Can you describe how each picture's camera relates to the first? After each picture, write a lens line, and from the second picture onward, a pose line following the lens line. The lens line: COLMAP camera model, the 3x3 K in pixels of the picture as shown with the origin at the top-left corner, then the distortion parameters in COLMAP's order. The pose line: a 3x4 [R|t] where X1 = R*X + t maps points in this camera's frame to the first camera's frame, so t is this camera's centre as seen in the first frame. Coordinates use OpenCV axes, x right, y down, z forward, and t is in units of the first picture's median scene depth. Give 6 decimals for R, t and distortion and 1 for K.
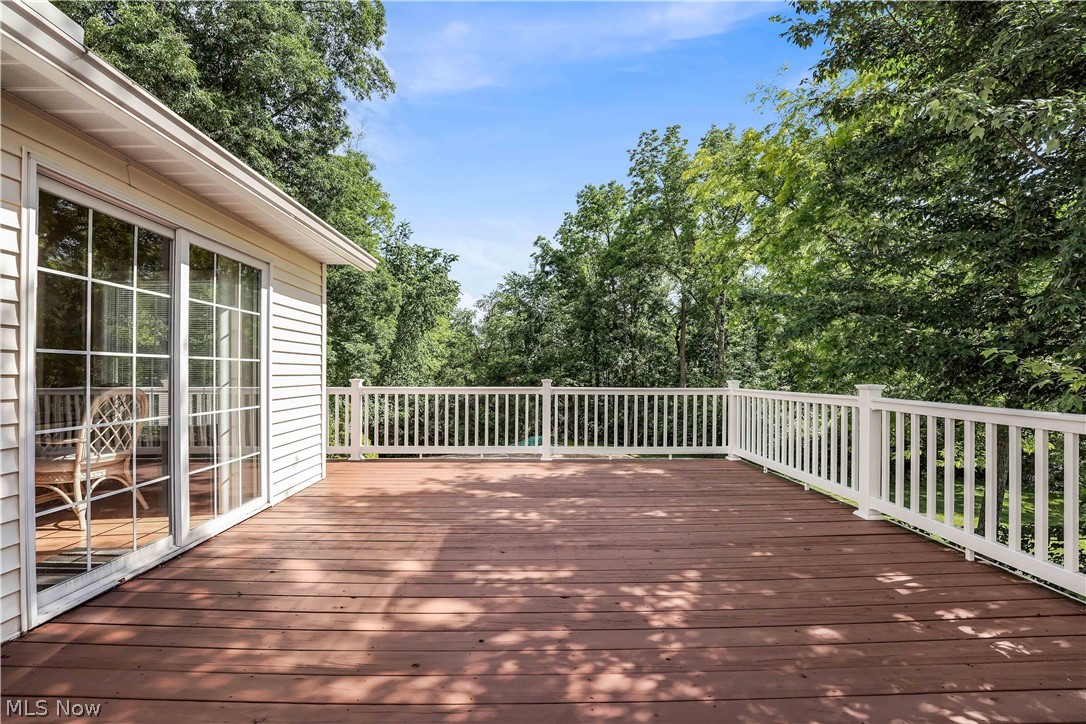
lens RADIAL K [[446.6, 0, 537.2], [0, 446.6, 368.9], [0, 0, 1]] dist [-0.020845, -0.000434]
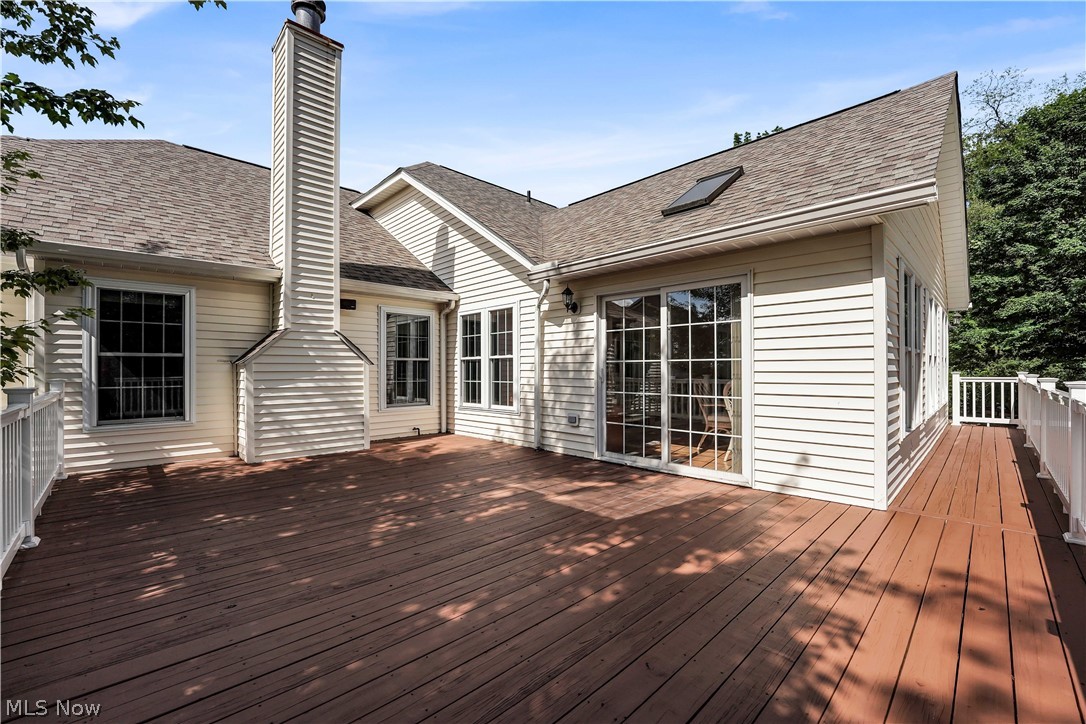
lens RADIAL K [[446.6, 0, 539.9], [0, 446.6, 369.8], [0, 0, 1]] dist [-0.020845, -0.000434]
pose [[-0.724985, 0.000086, -0.688764, 0.779627], [0.007456, 0.999942, -0.007724, 0.019398], [0.688724, -0.010736, -0.724944, 1.988451]]
